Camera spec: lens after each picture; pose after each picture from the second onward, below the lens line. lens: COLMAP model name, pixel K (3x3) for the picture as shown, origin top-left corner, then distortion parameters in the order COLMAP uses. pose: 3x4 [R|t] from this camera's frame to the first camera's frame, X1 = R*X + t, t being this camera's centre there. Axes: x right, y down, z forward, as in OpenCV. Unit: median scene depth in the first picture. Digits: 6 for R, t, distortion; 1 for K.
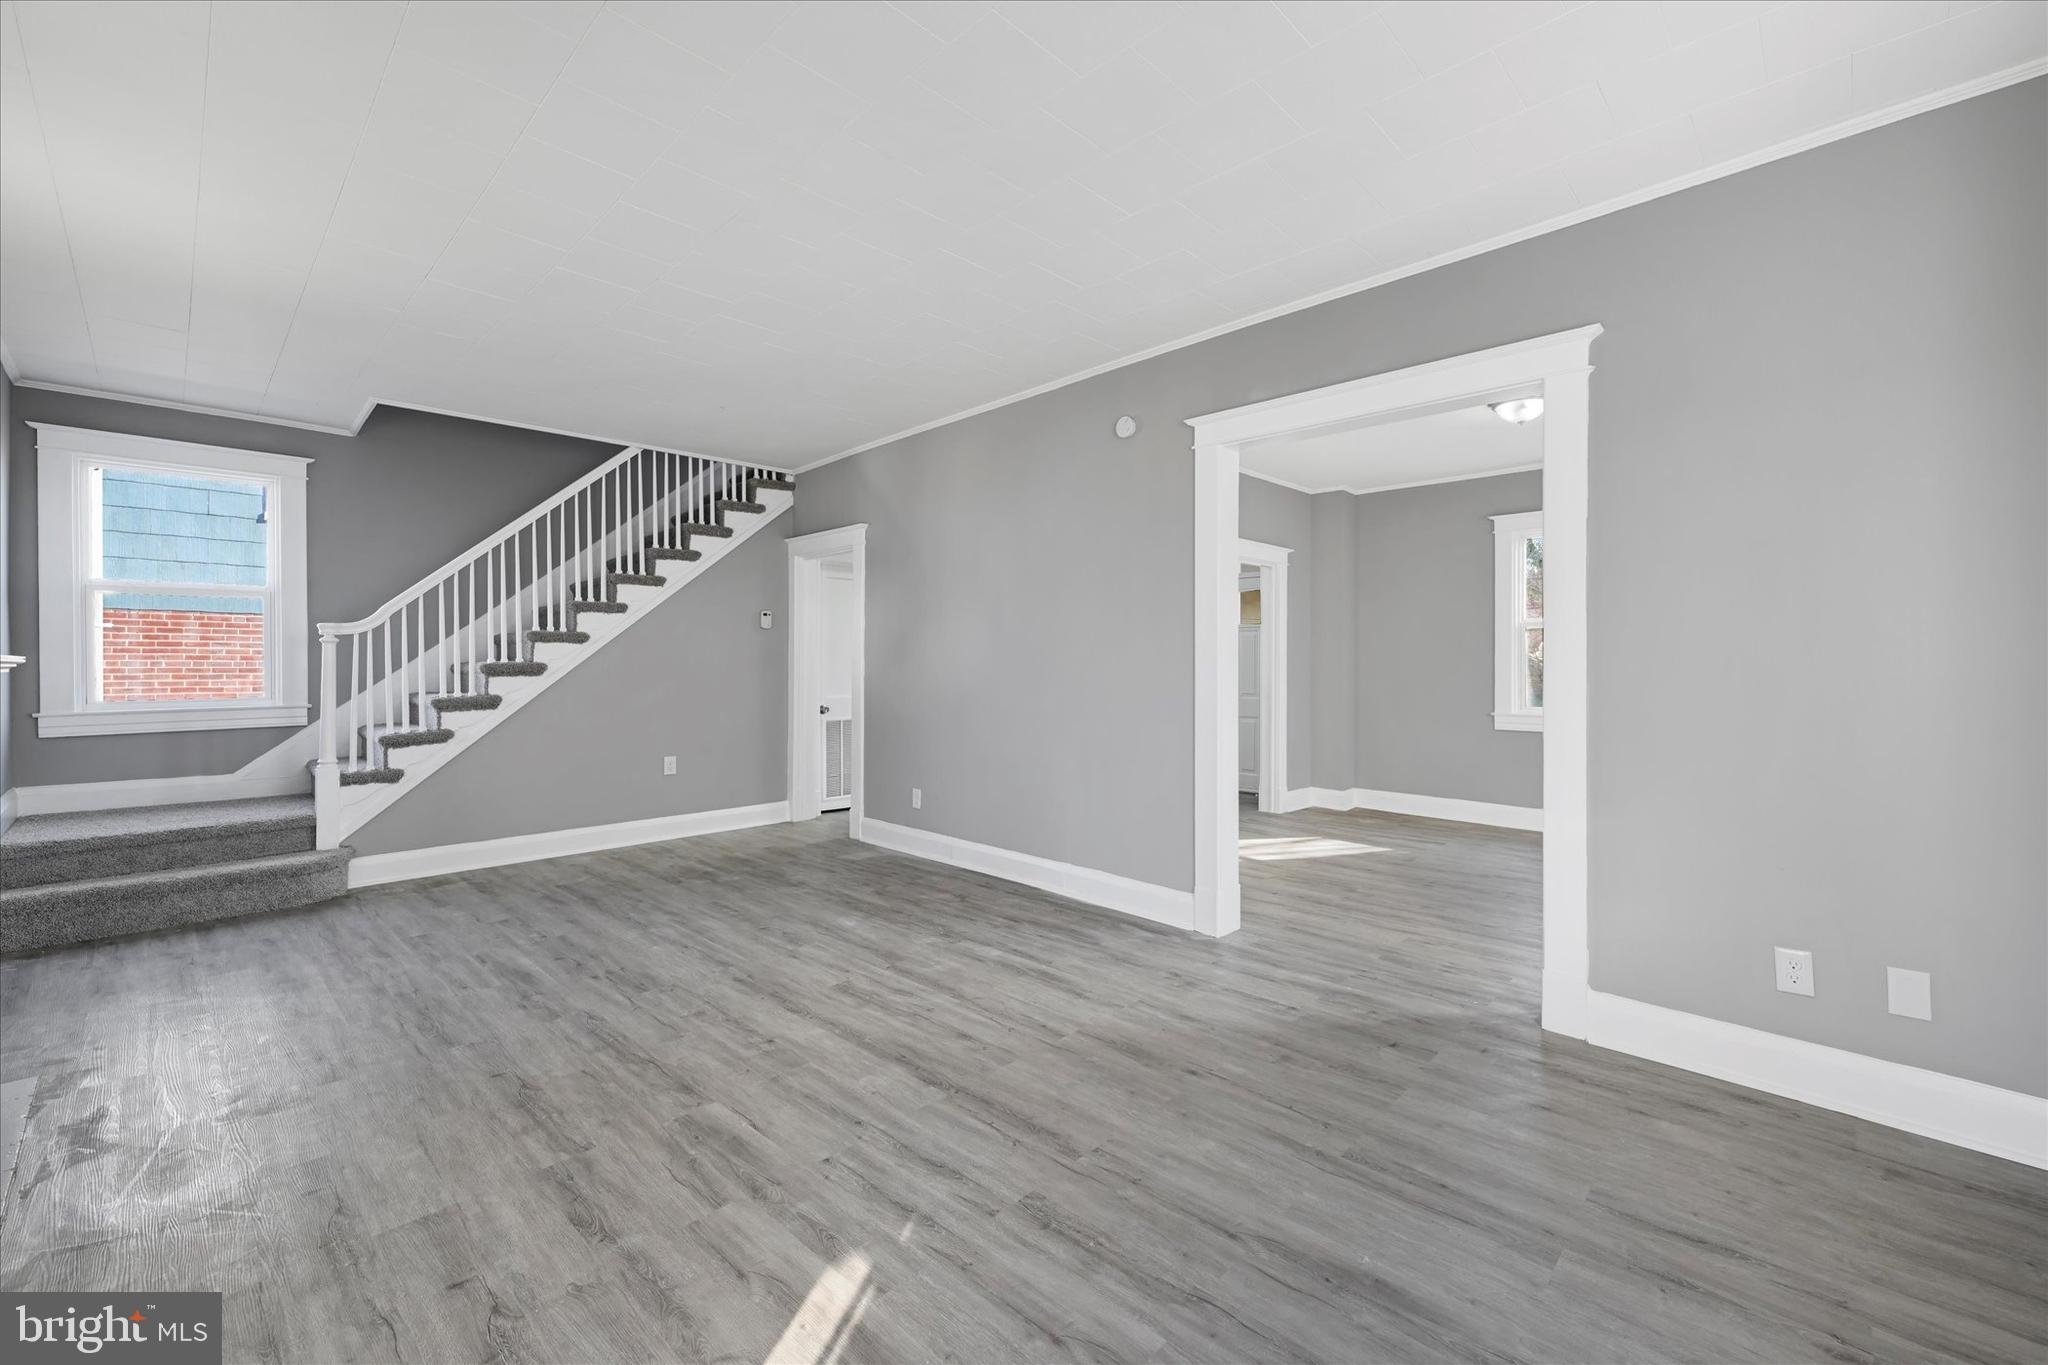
lens RADIAL K [[834.3, 0, 1026.8], [0, 834.3, 671.9], [0, 0, 1]] dist [-0.002158, 0.000416]
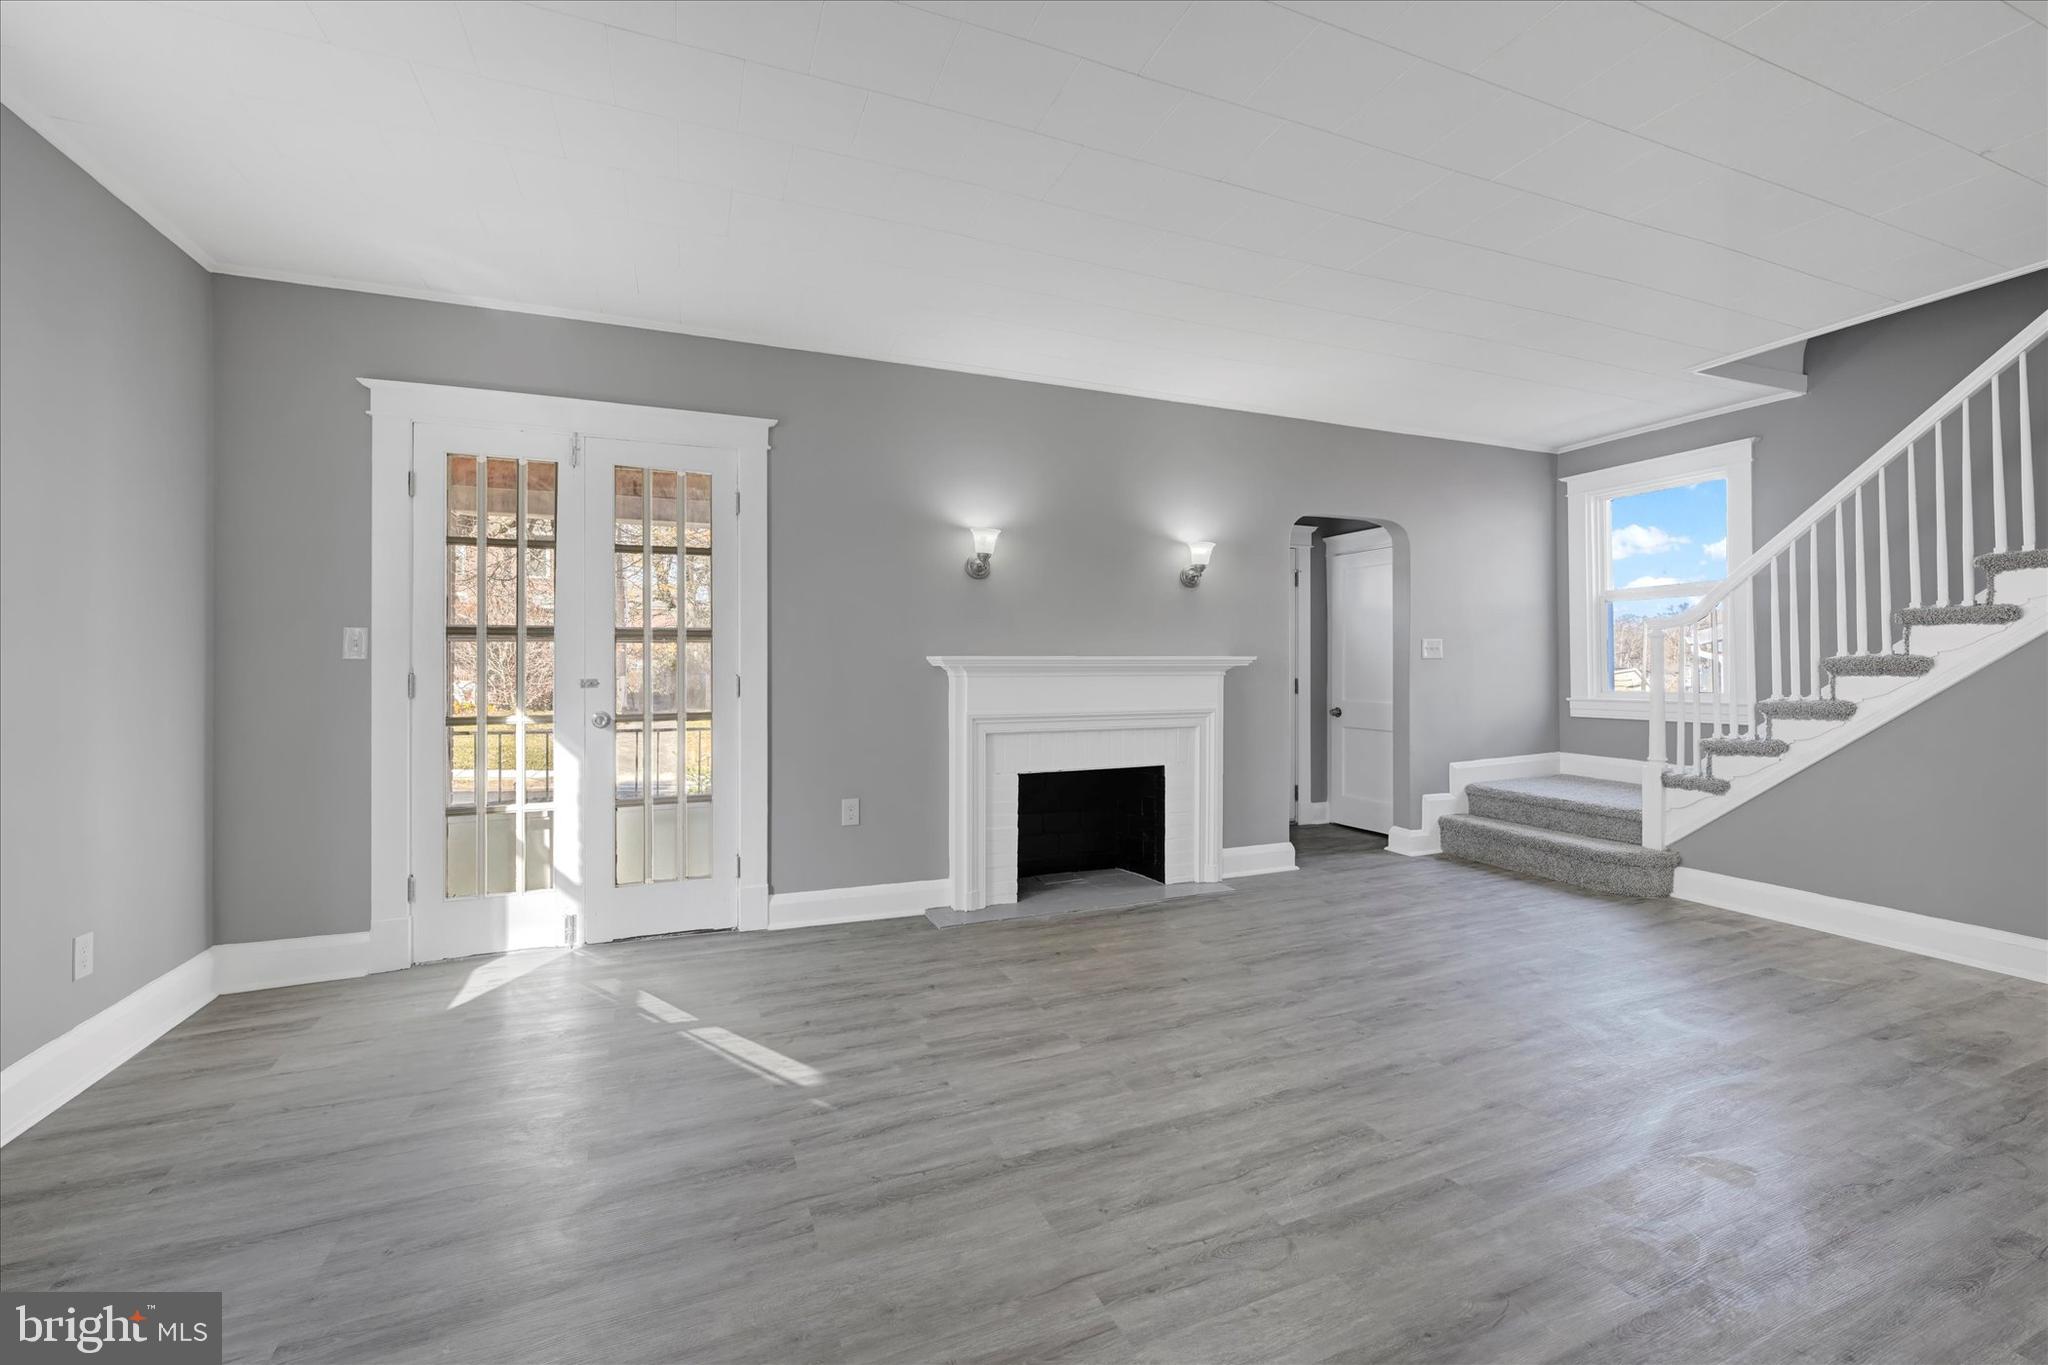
lens RADIAL K [[834.3, 0, 1011.5], [0, 834.3, 670.0], [0, 0, 1]] dist [-0.002158, 0.000416]
pose [[-0.405396, 0.007830, -0.914108, 0.441252], [-0.005294, 0.999926, 0.010913, -0.004430], [0.914126, 0.009264, -0.405324, 0.870444]]
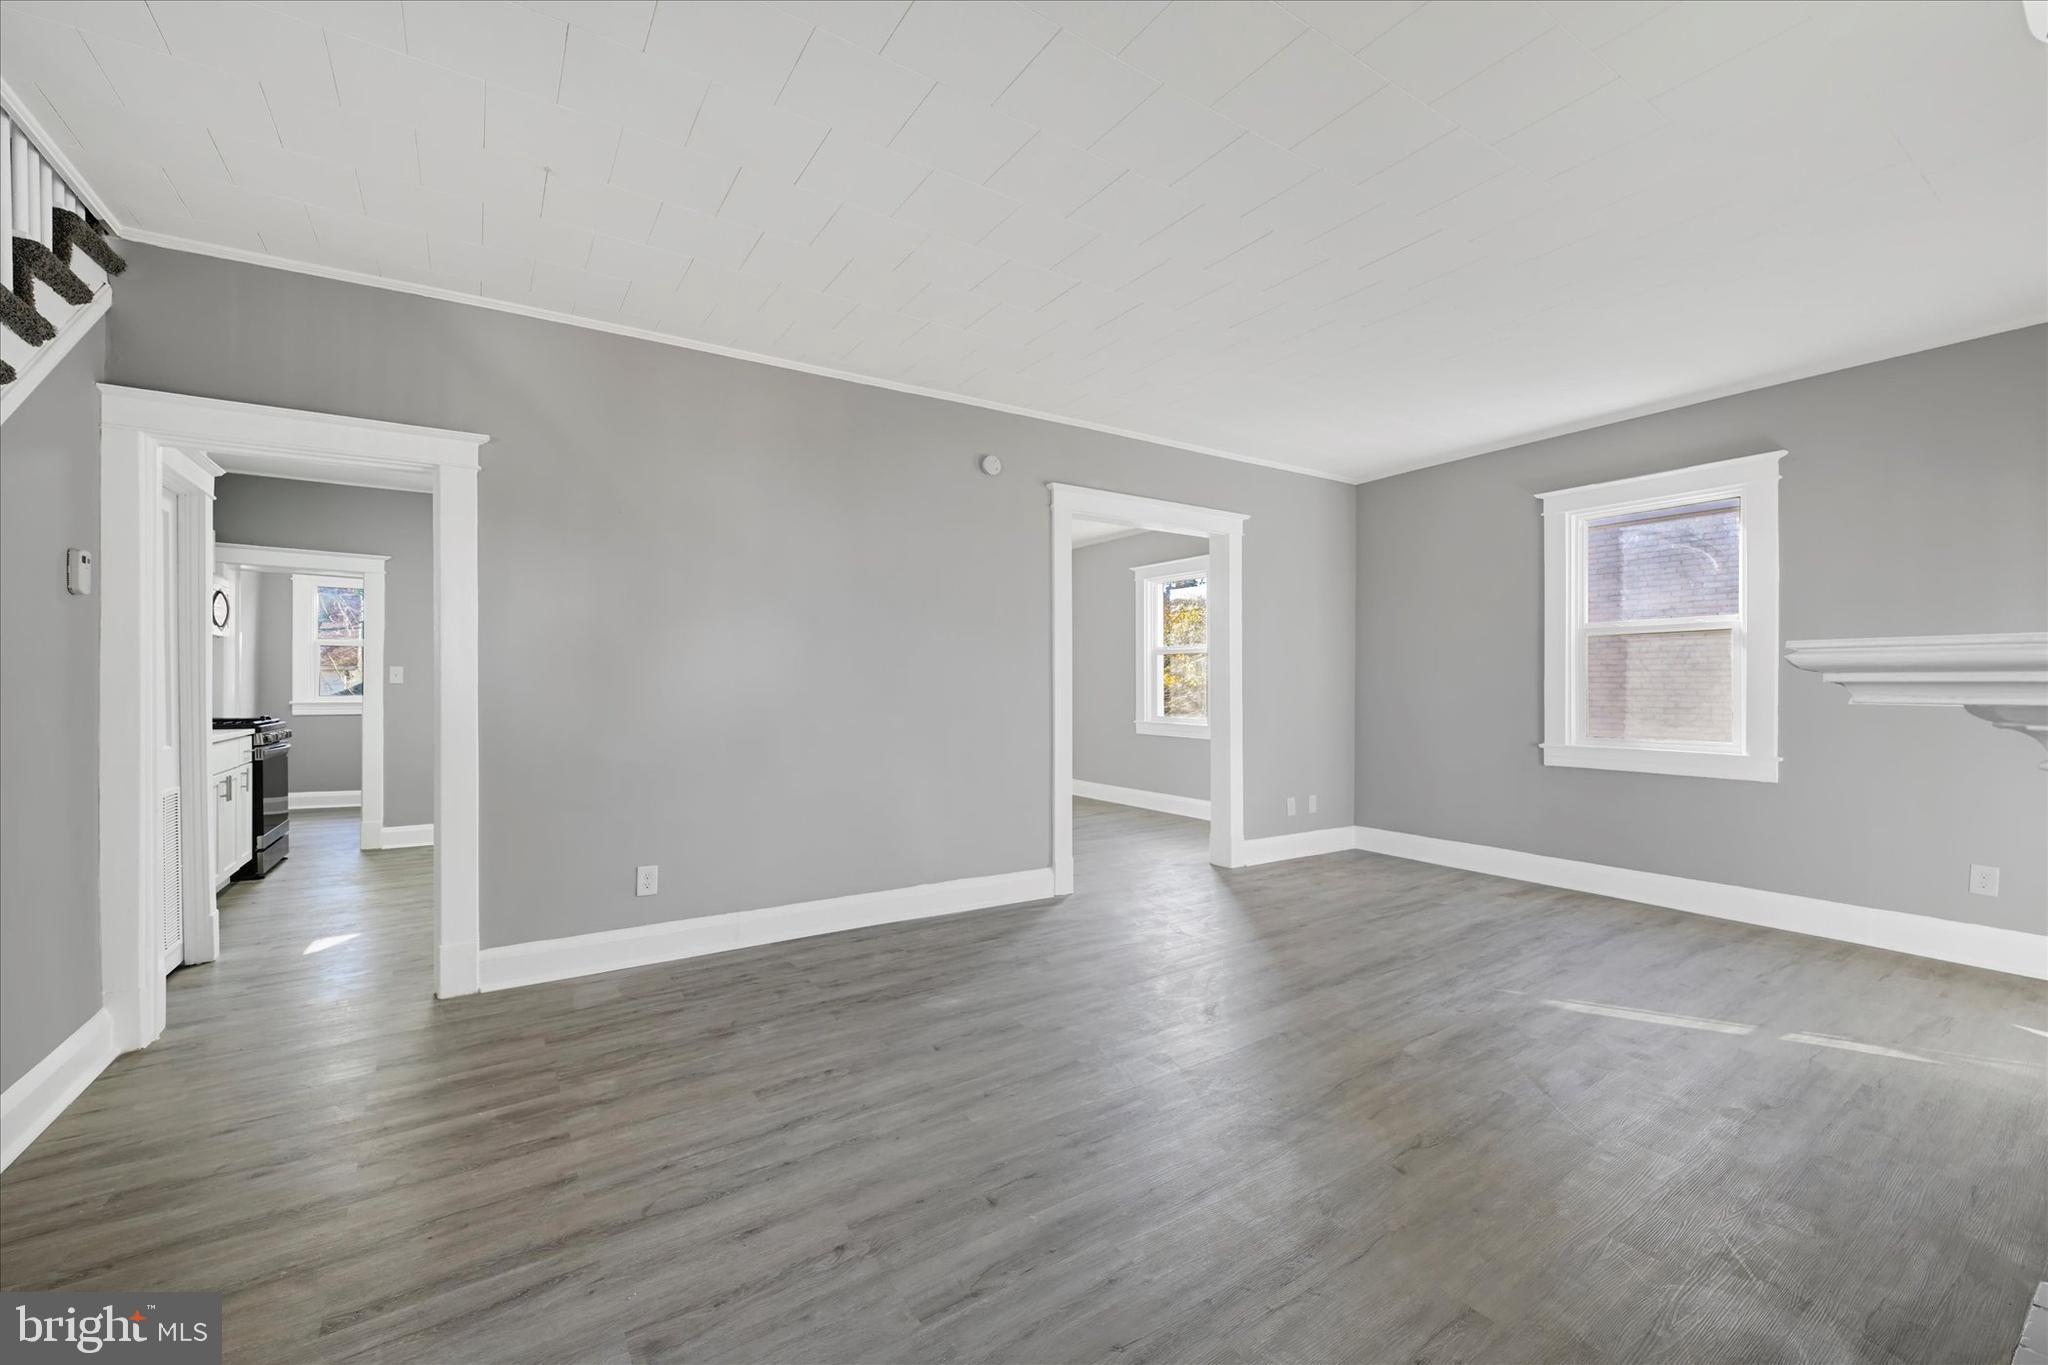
lens RADIAL K [[834.3, 0, 1006.4], [0, 834.3, 679.8], [0, 0, 1]] dist [-0.002158, 0.000416]
pose [[0.215675, 0.003606, 0.976458, -1.050552], [0.011014, 0.999921, -0.006125, -0.004044], [-0.976403, 0.012076, 0.215618, 0.820029]]
